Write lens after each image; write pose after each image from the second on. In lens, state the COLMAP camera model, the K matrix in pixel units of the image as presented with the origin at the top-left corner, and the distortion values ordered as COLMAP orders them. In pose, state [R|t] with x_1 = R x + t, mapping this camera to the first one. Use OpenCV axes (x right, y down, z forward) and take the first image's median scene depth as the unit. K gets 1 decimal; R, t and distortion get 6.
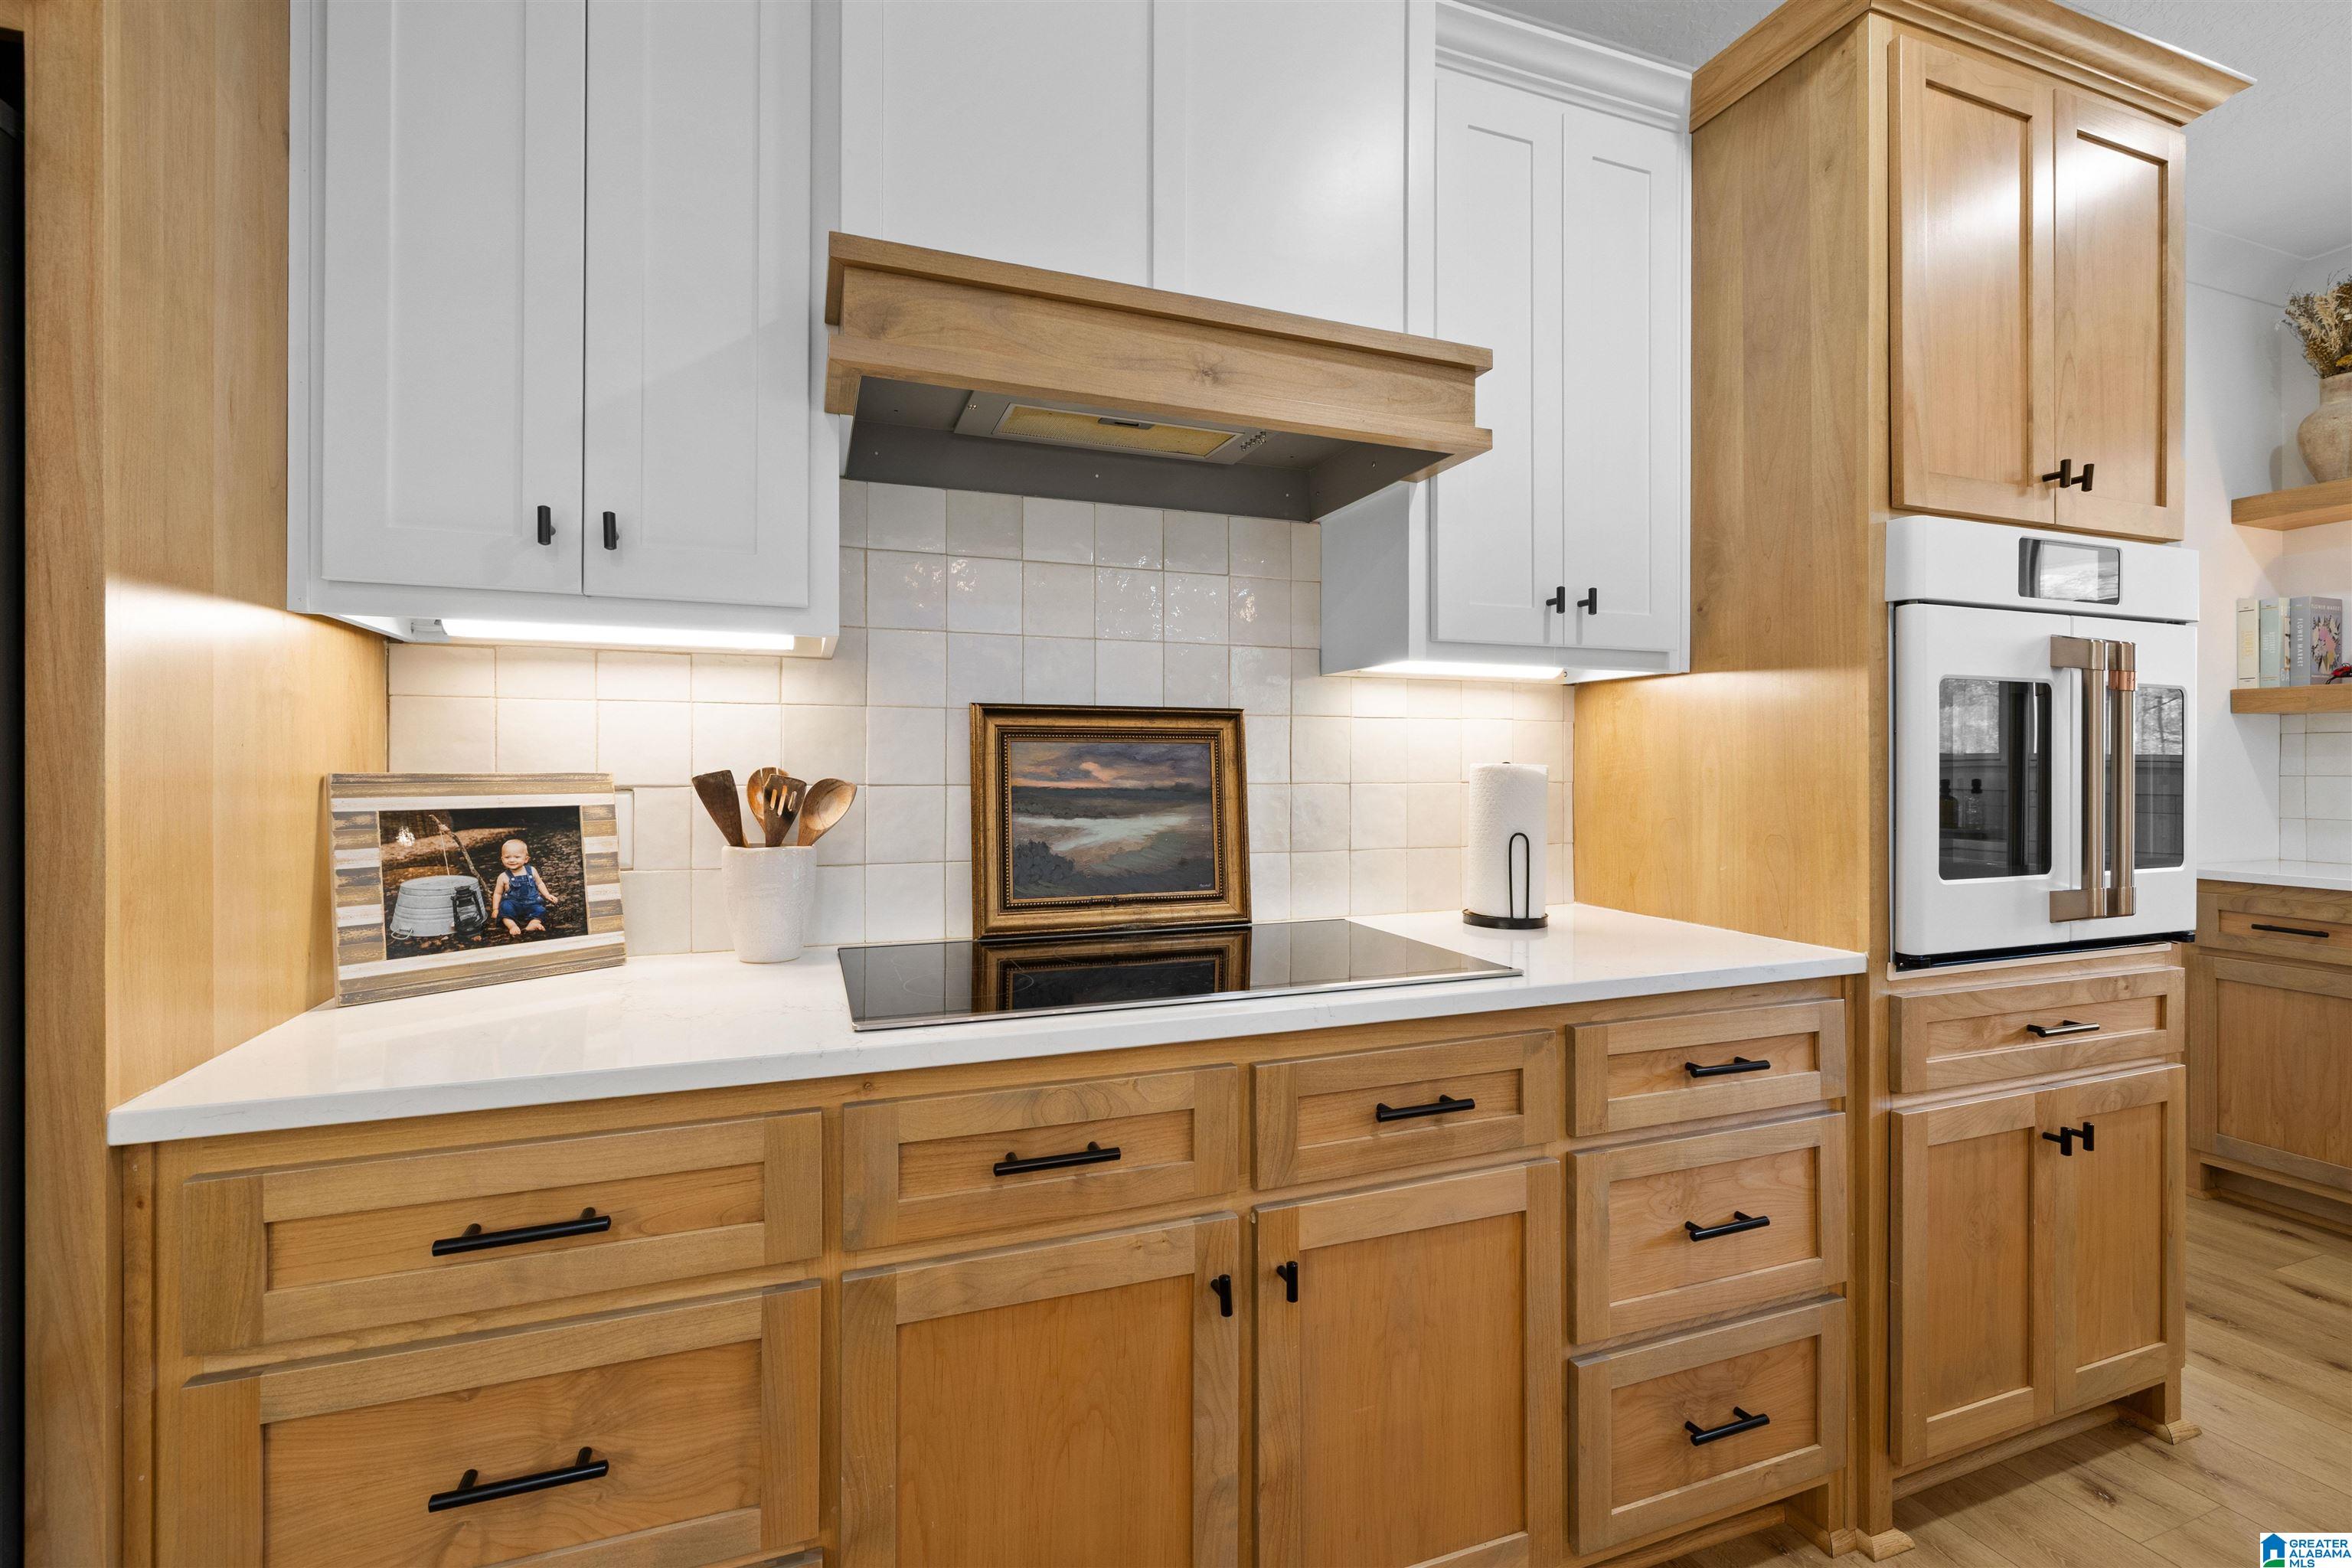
lens RADIAL K [[1025.6, 0, 1174.2], [0, 1025.6, 765.5], [0, 0, 1]] dist [0.006041, 0.000288]
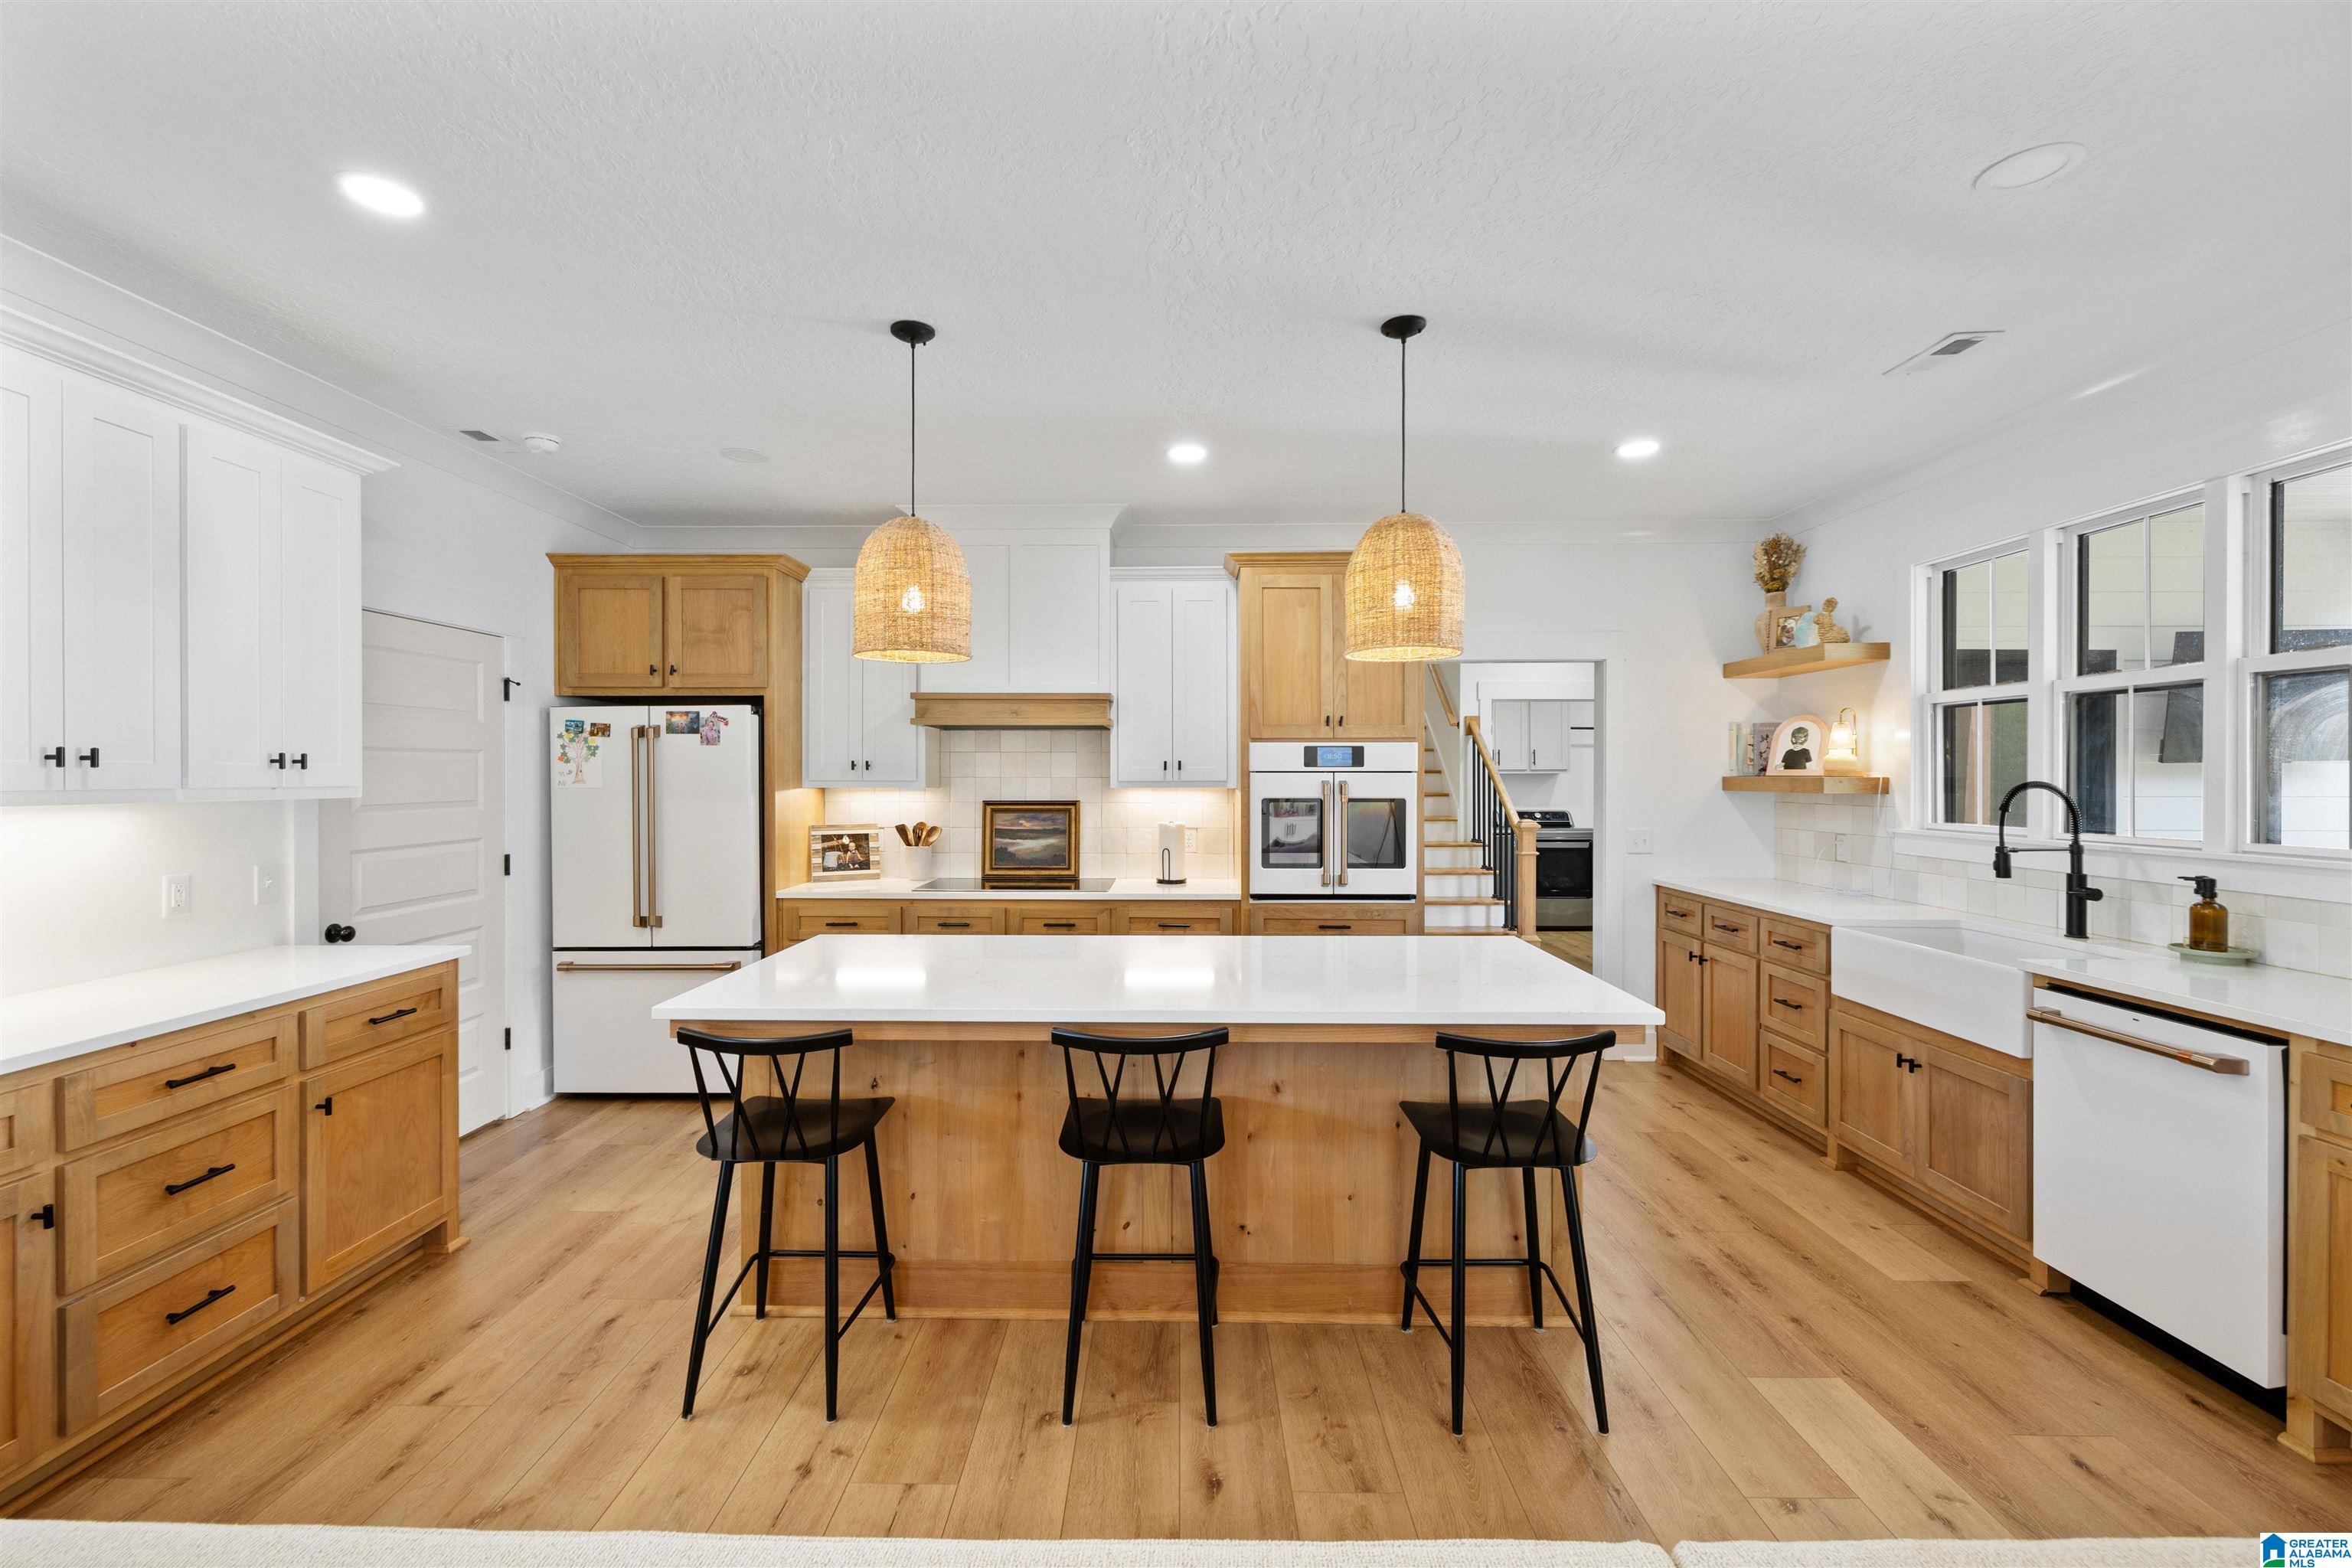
lens RADIAL K [[1025.6, 0, 1172.3], [0, 1025.6, 783.0], [0, 0, 1]] dist [0.006041, 0.000288]
pose [[0.932763, 0.003998, -0.360467, 1.598908], [0.000973, 0.999907, 0.013606, -0.173901], [0.360488, -0.013042, 0.932673, -1.834681]]
